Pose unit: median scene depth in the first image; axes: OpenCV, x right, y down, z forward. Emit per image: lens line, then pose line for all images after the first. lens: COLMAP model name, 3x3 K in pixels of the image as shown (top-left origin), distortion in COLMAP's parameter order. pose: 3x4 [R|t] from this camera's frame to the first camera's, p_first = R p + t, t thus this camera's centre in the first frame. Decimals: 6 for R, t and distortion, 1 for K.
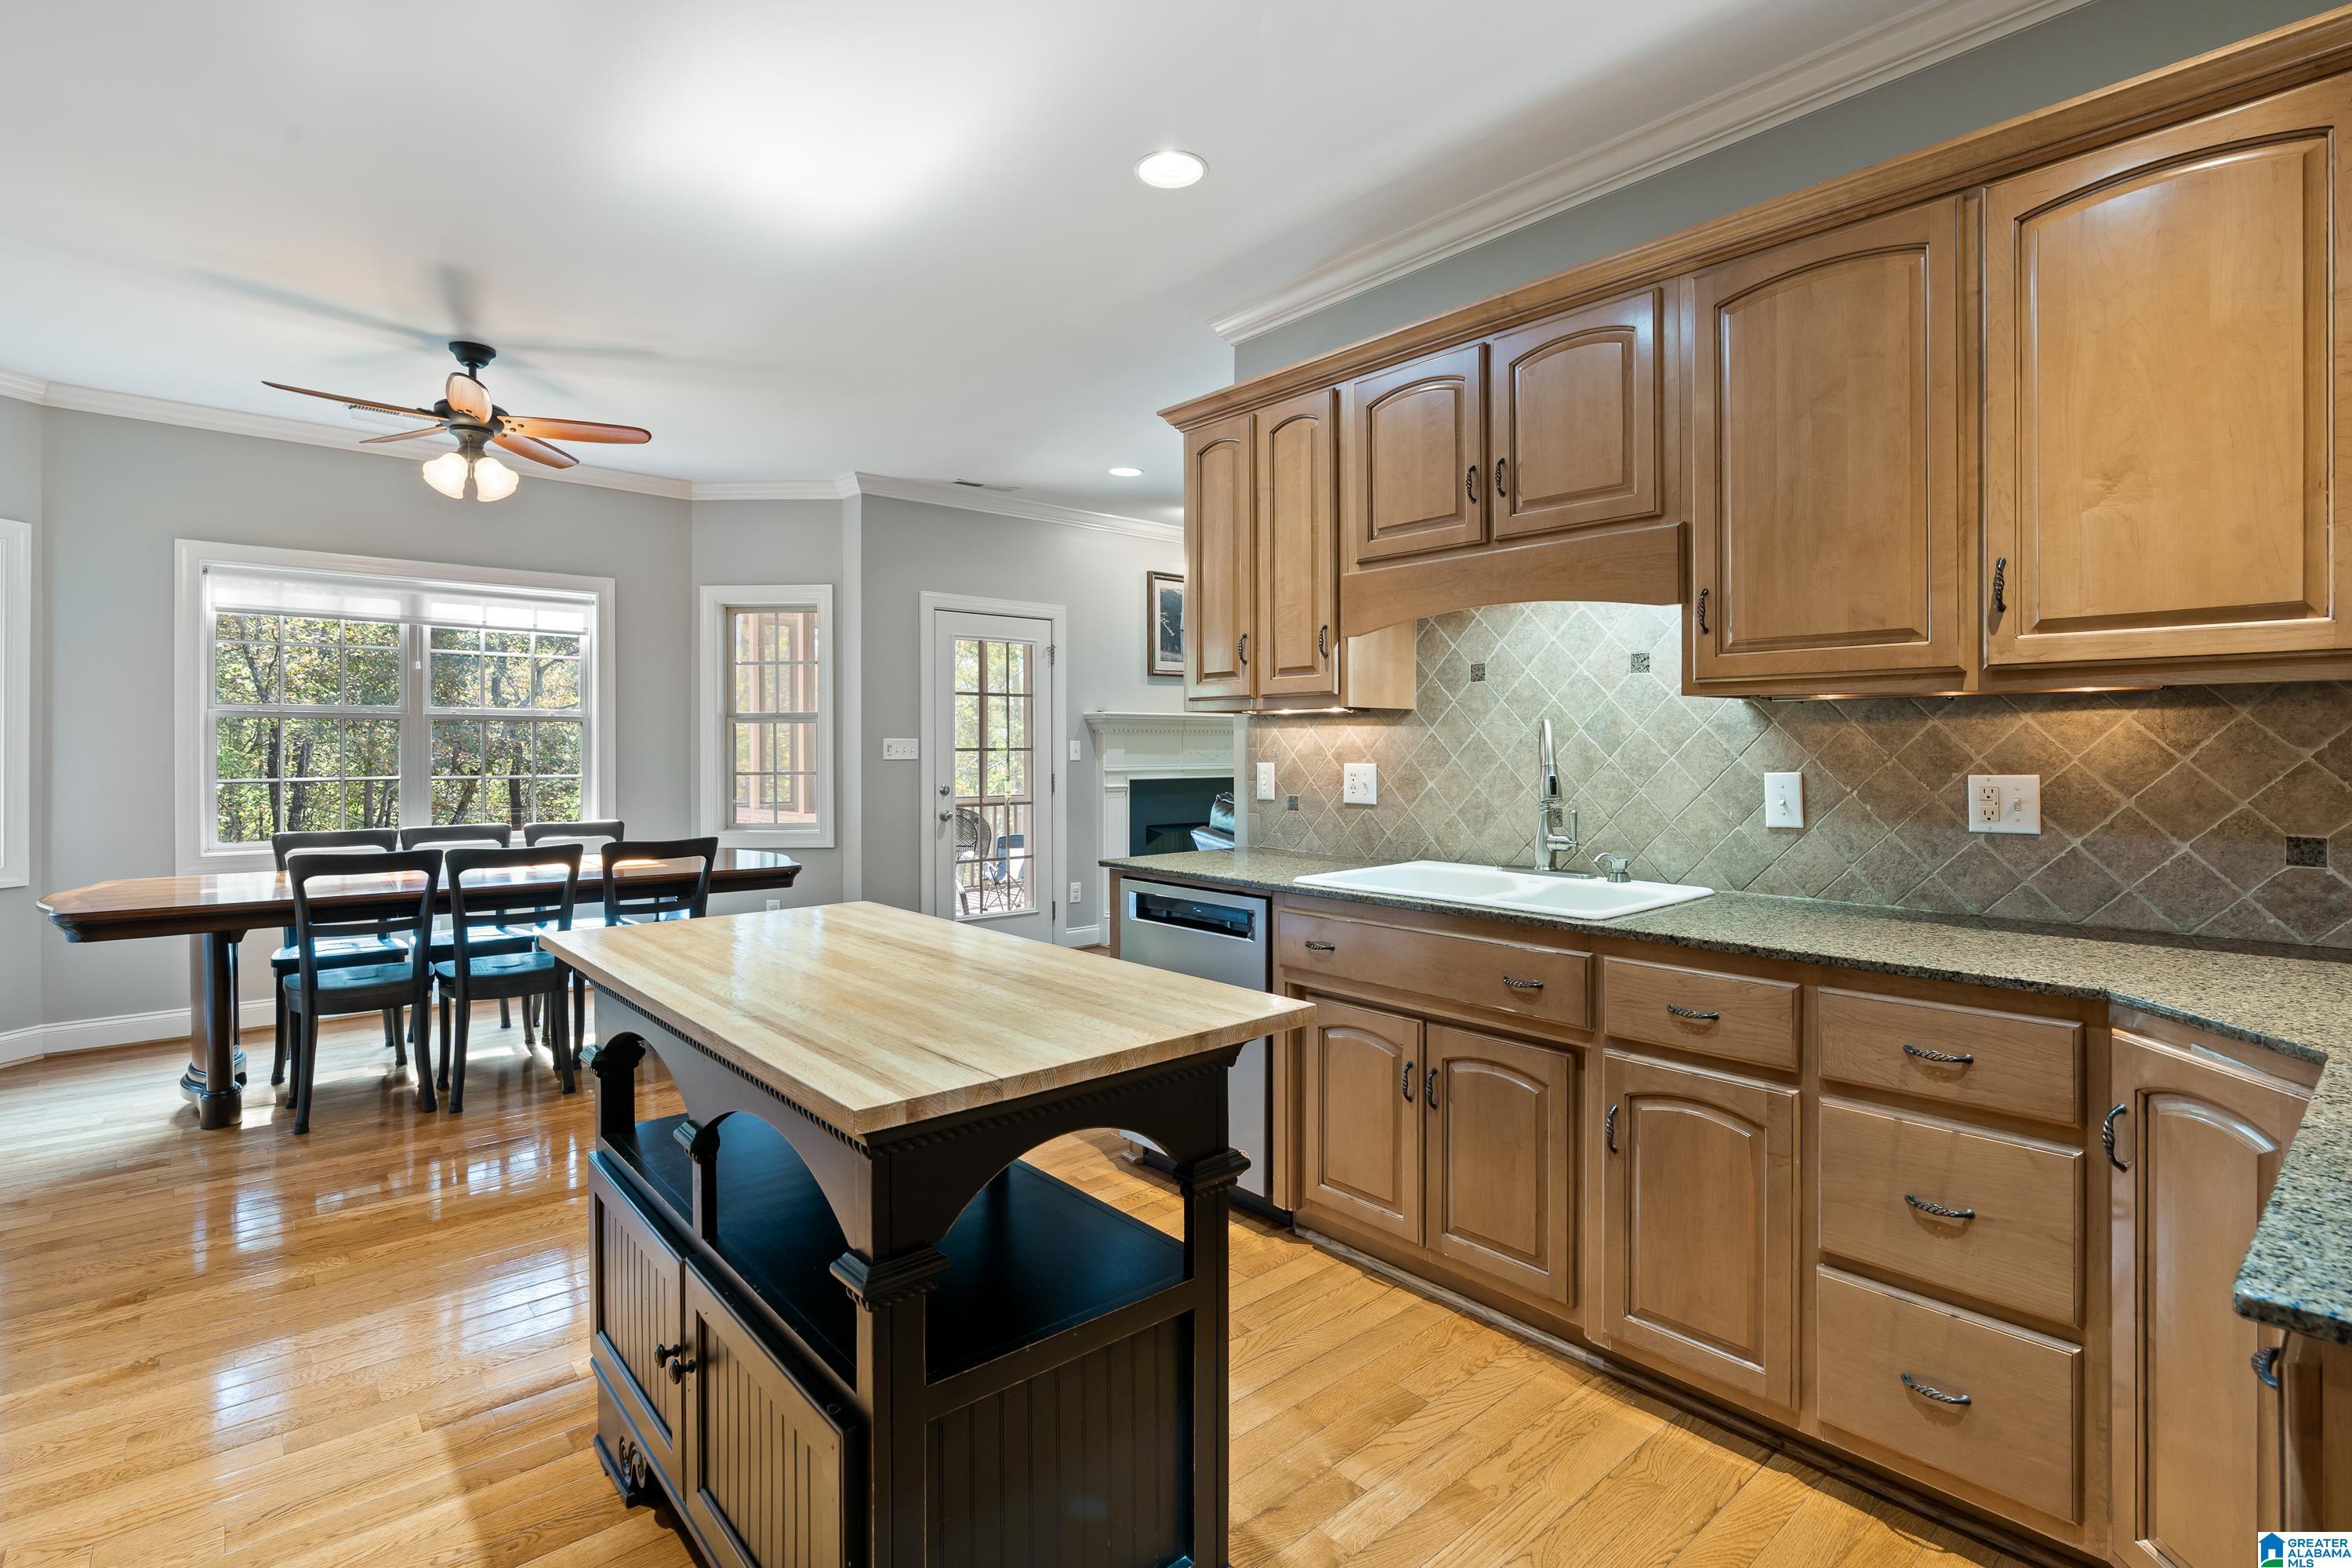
lens RADIAL K [[1126.4, 0, 1179.5], [0, 1126.4, 749.5], [0, 0, 1]] dist [-0.006865, -0.001438]
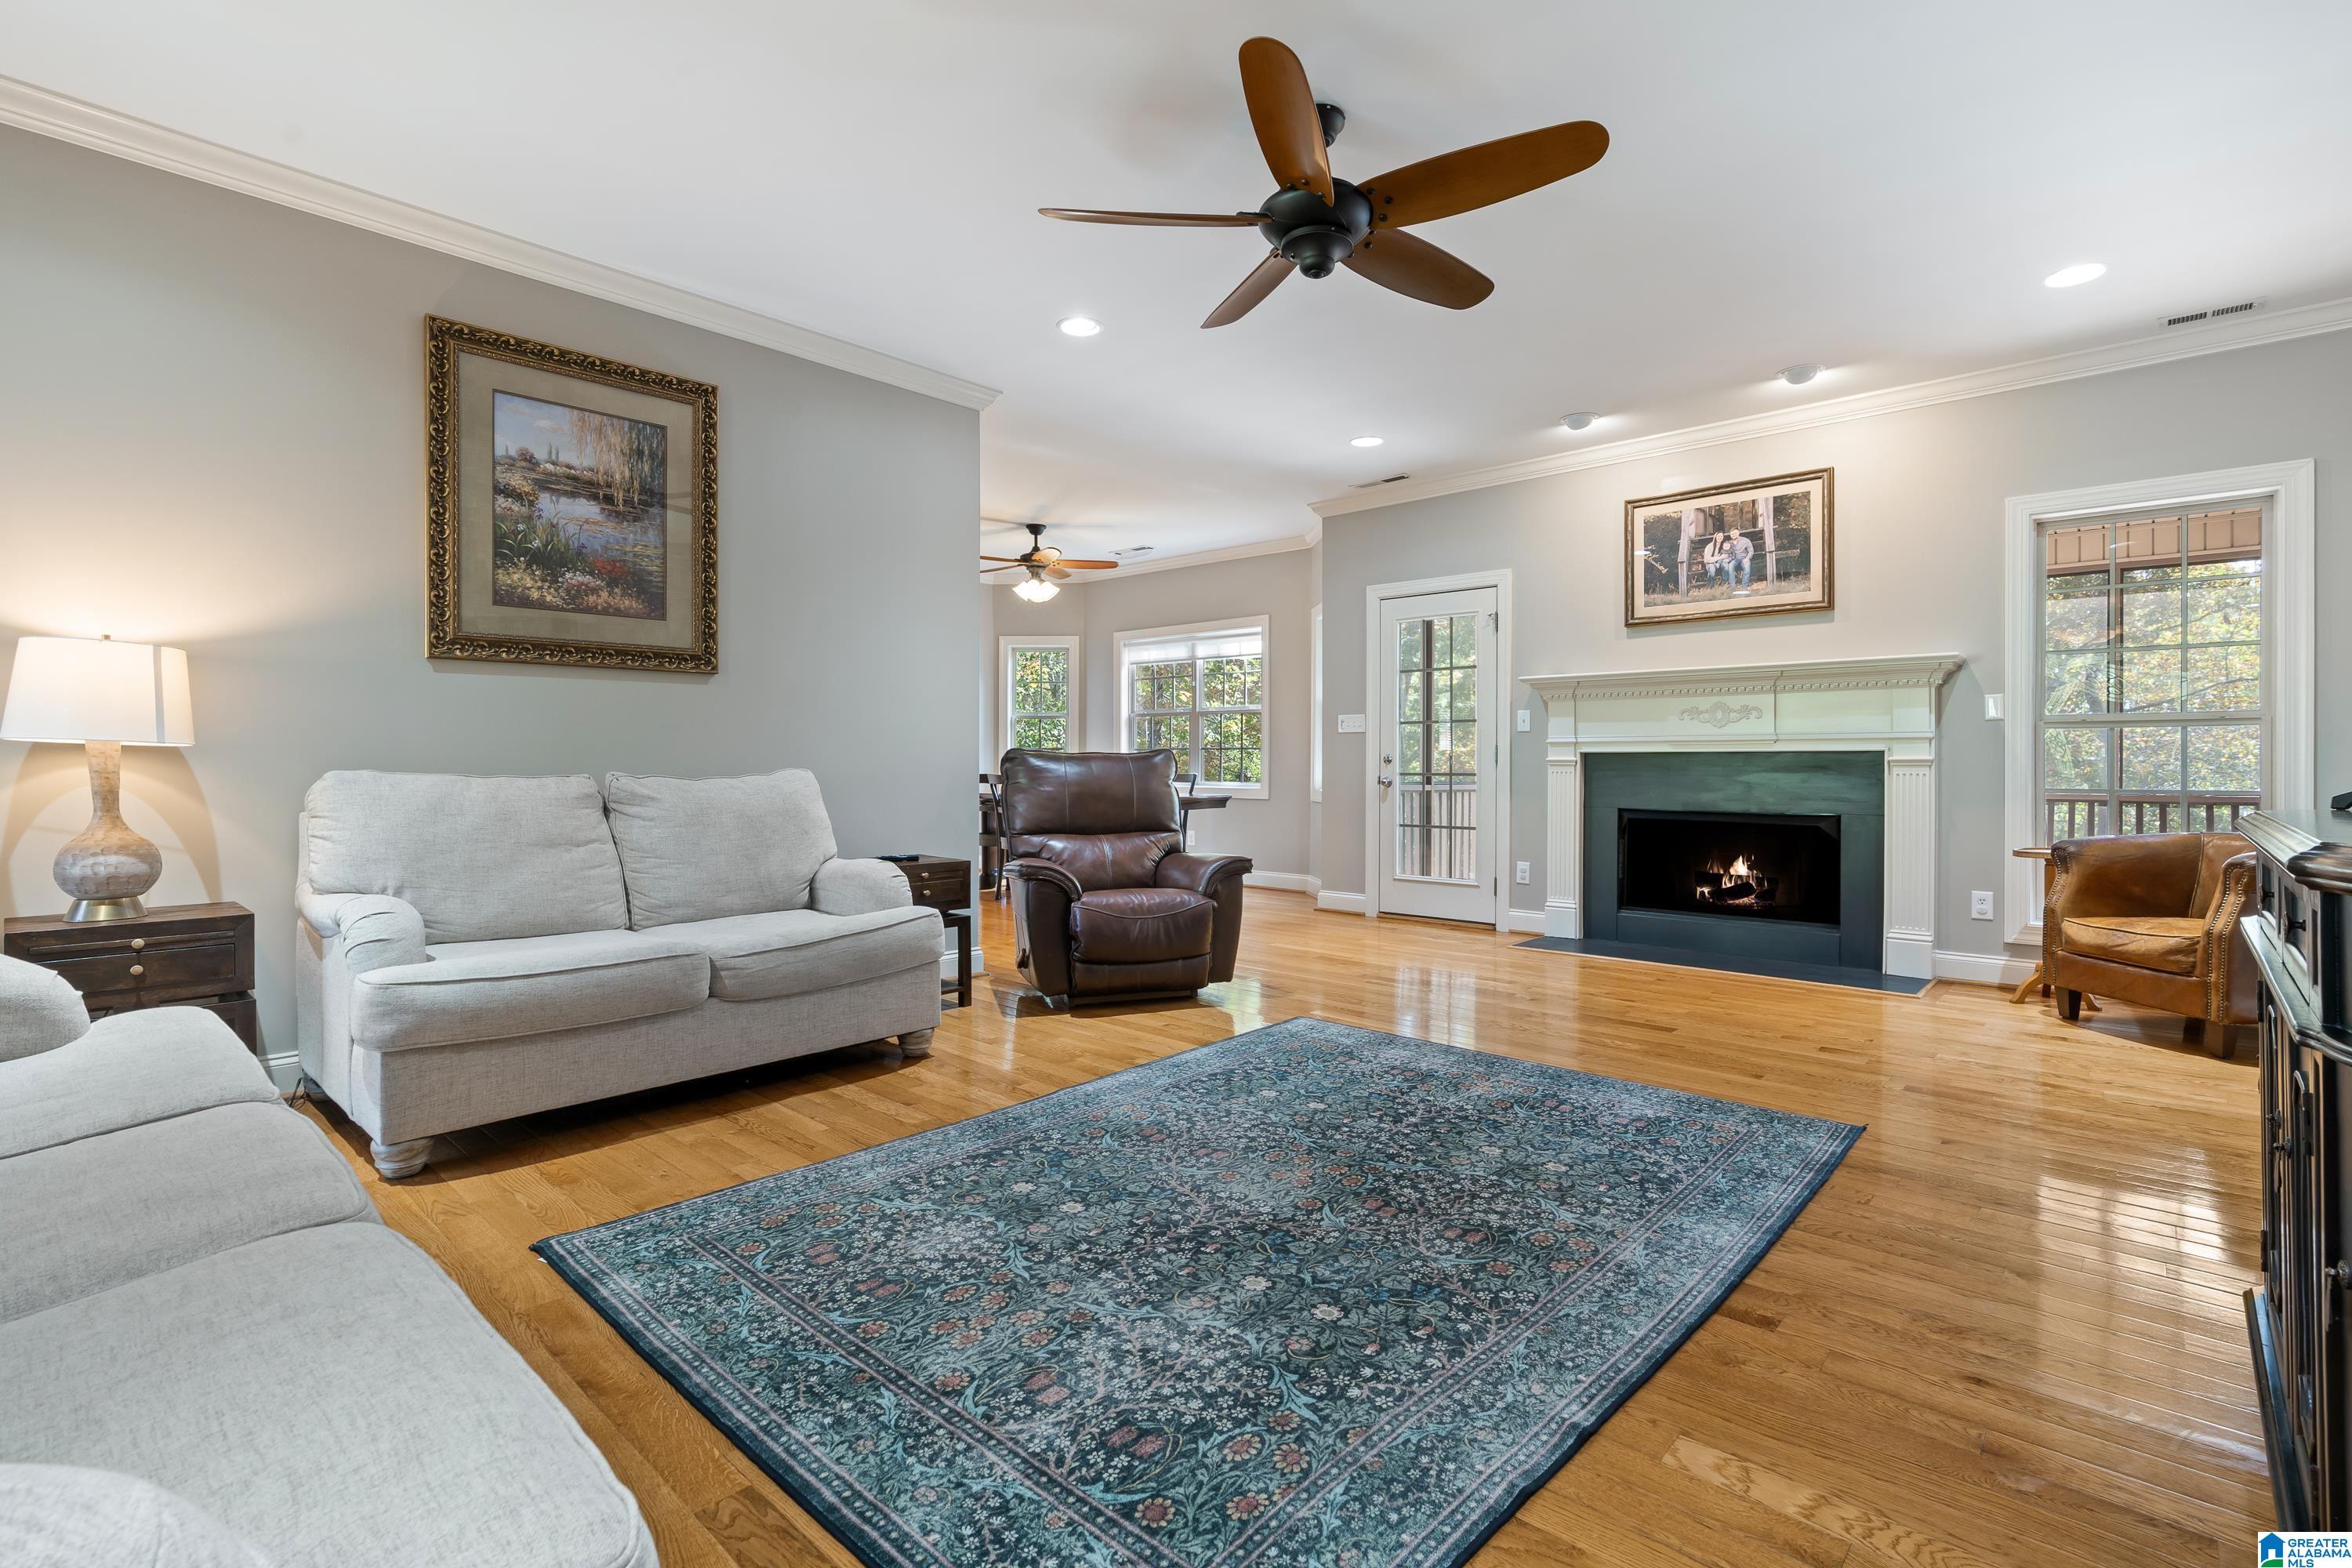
lens RADIAL K [[1071.9, 0, 1178.7], [0, 1071.9, 762.2], [0, 0, 1]] dist [-0.010978, 0.000037]
pose [[0.106481, 0.002406, -0.994312, 0.902948], [0.001139, 0.999996, 0.002542, 0.039458], [0.994314, -0.001403, 0.106478, 0.736540]]
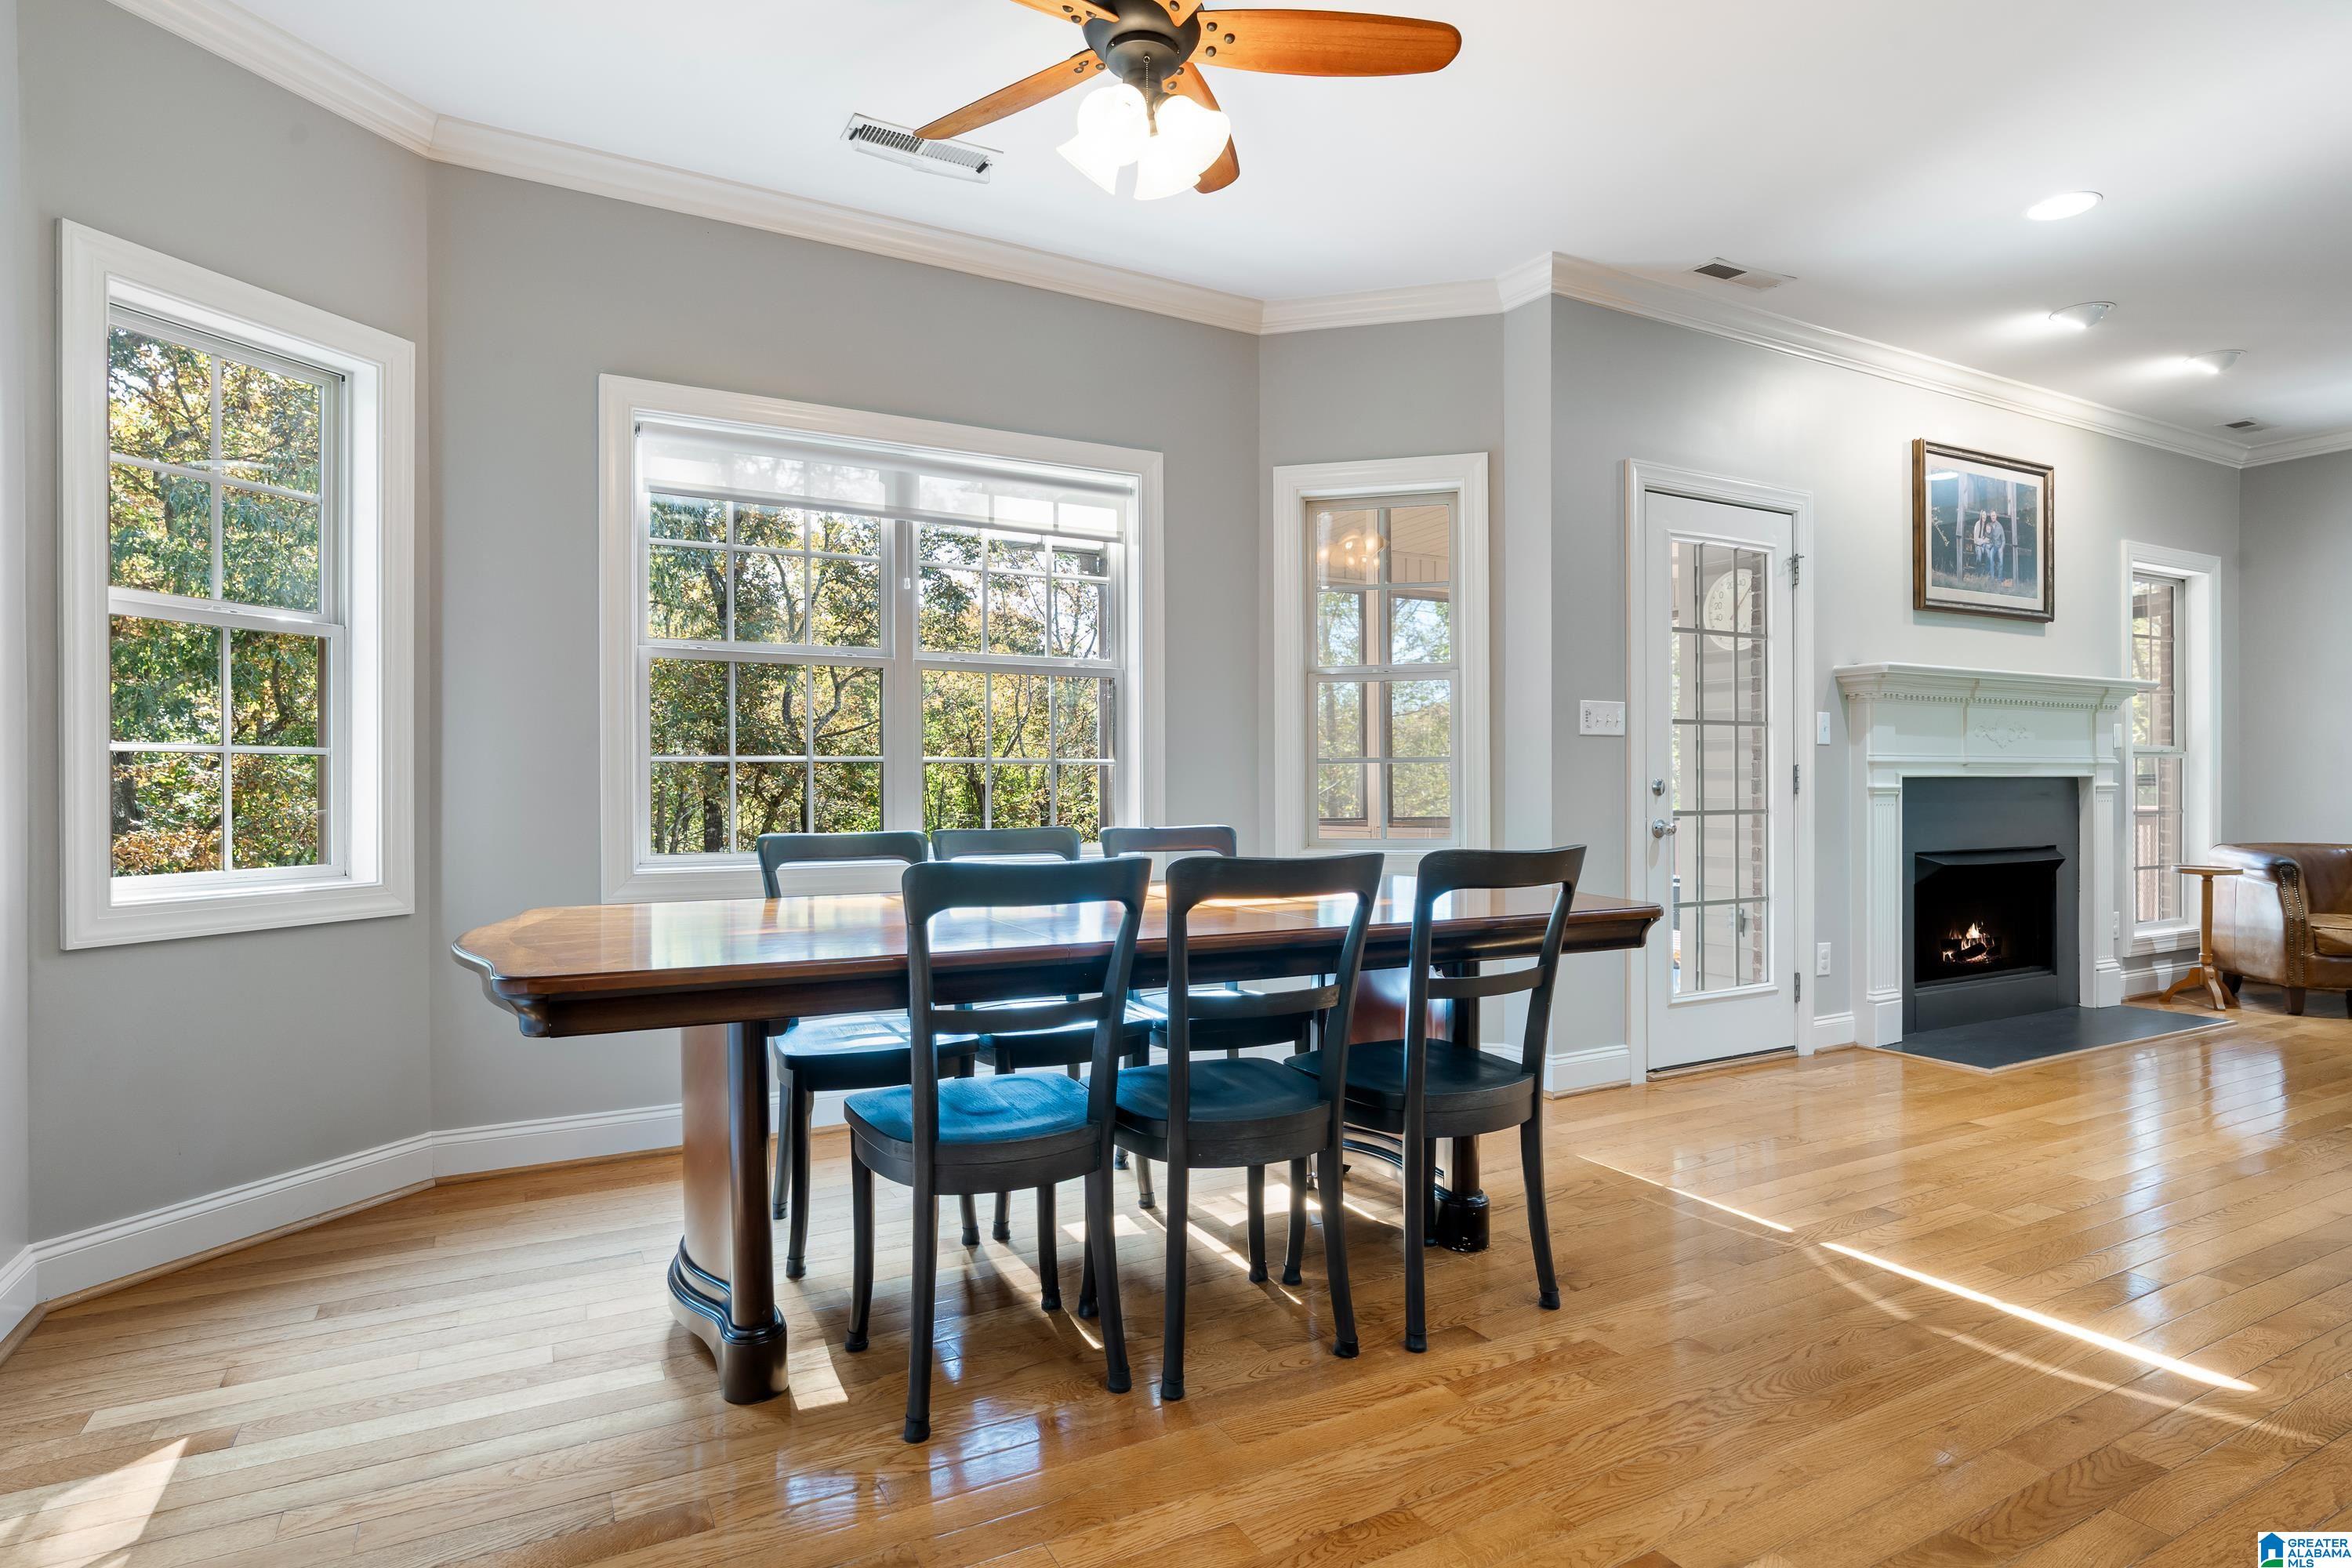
lens RADIAL K [[1235.7, 0, 1166.0], [0, 1235.7, 799.9], [0, 0, 1]] dist [-0.004292, -0.000365]
pose [[0.974673, 0.001668, -0.223627, -0.345889], [0.001316, 0.999912, 0.013194, 0.036855], [0.223629, -0.013154, 0.974585, 0.312231]]
